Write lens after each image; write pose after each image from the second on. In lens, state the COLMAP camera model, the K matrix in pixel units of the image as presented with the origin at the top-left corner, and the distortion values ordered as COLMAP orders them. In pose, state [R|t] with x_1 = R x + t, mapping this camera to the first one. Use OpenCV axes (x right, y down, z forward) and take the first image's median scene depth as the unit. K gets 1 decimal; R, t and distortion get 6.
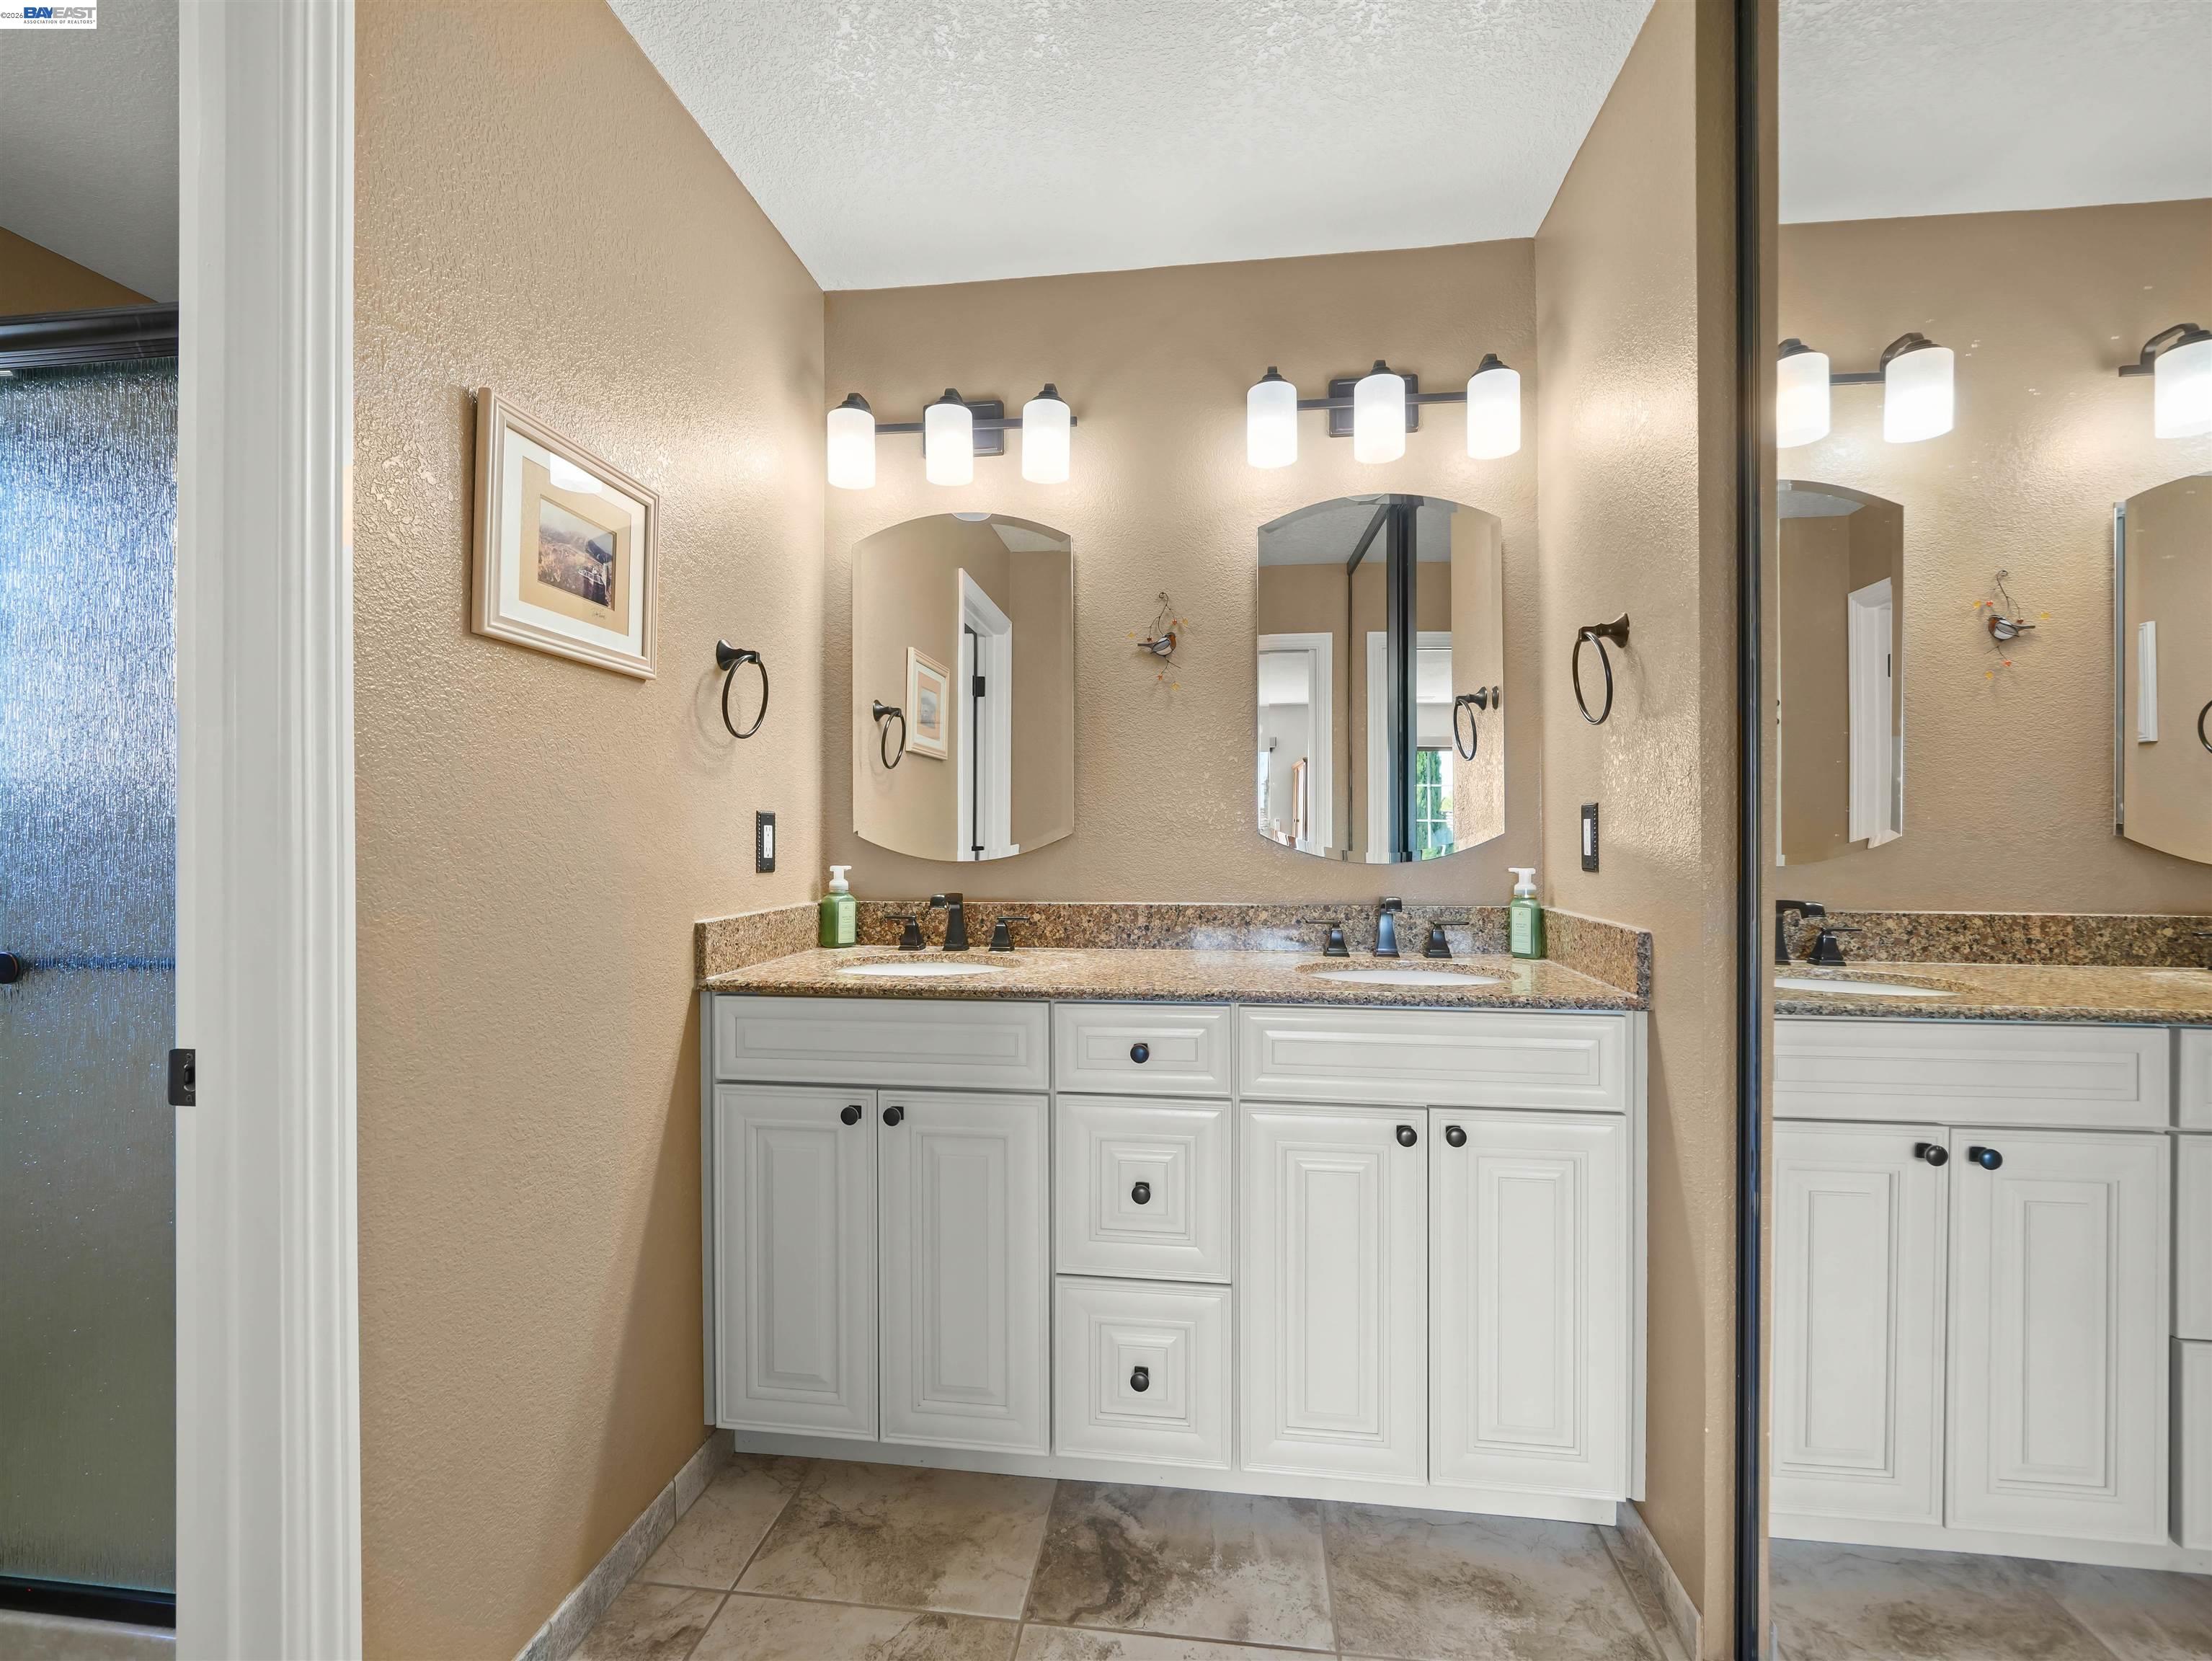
lens RADIAL K [[997.6, 0, 1110.8], [0, 997.6, 835.1], [0, 0, 1]] dist [-0.003528, 0.002013]
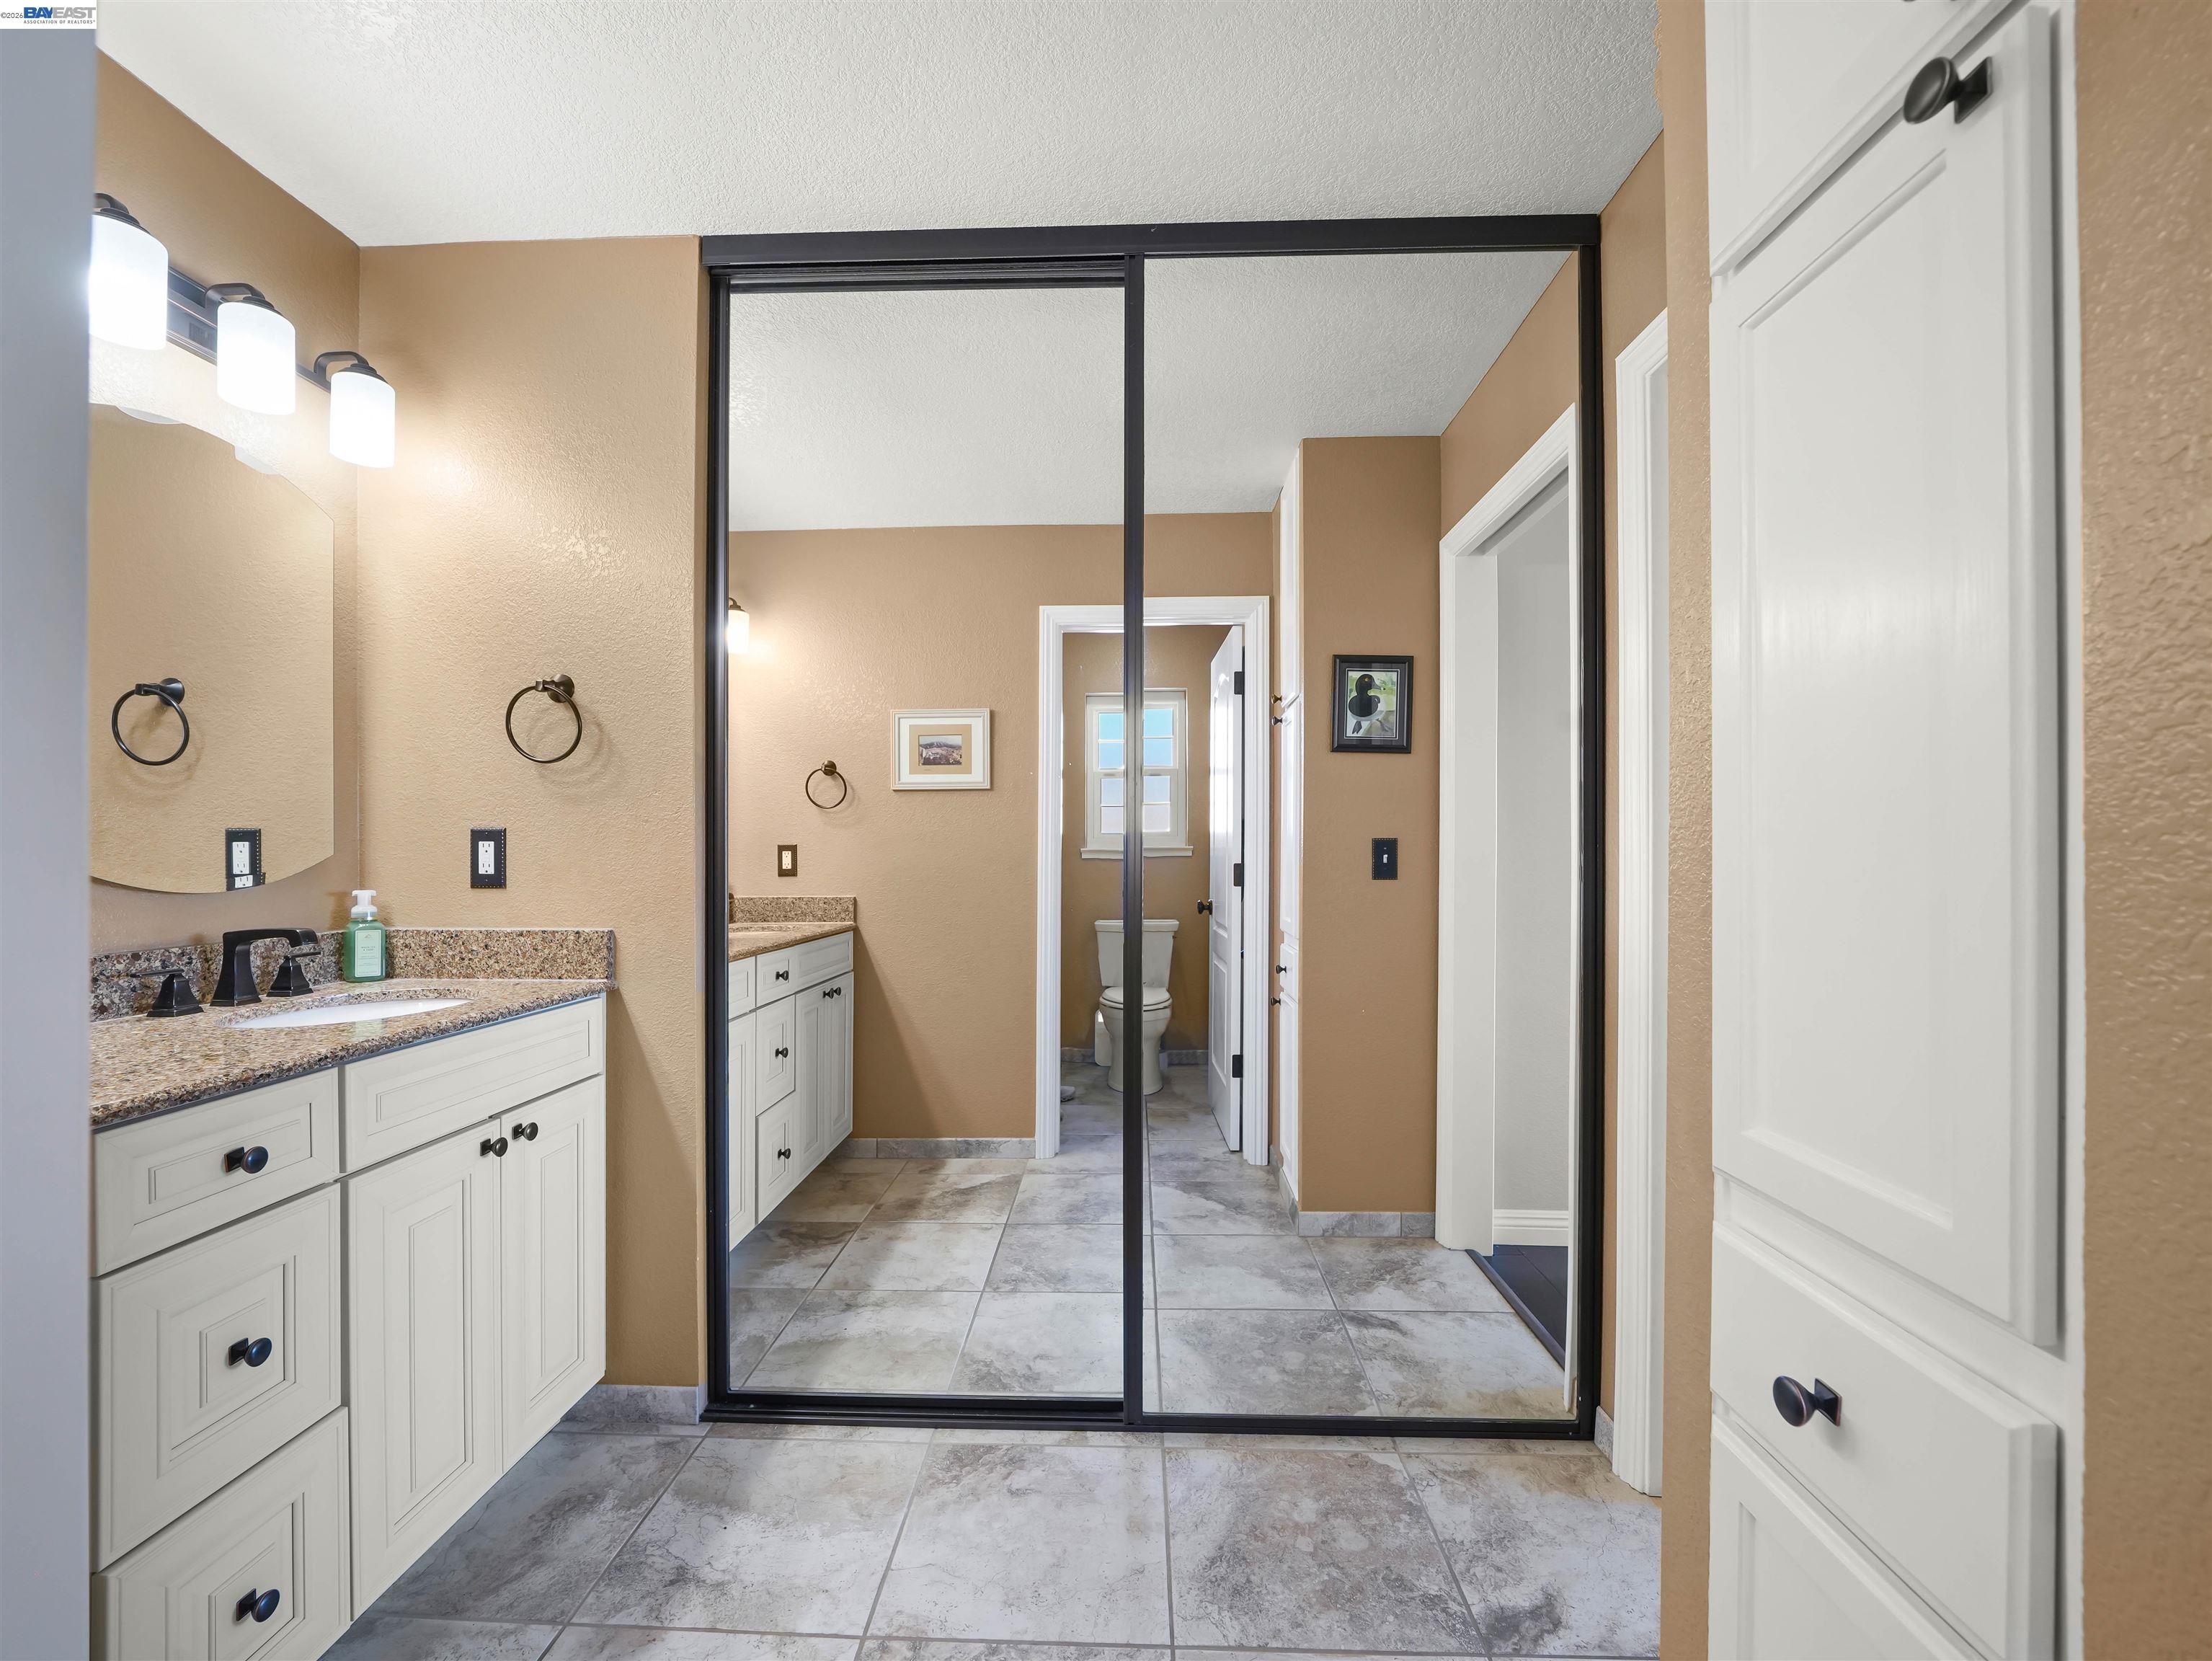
lens RADIAL K [[917.8, 0, 1110.6], [0, 917.8, 841.6], [0, 0, 1]] dist [-0.023073, 0.000855]
pose [[-0.094558, 0.011326, 0.995455, -0.715374], [0.007662, 0.999914, -0.010649, 0.000206], [-0.995490, 0.006621, -0.094637, 0.460190]]
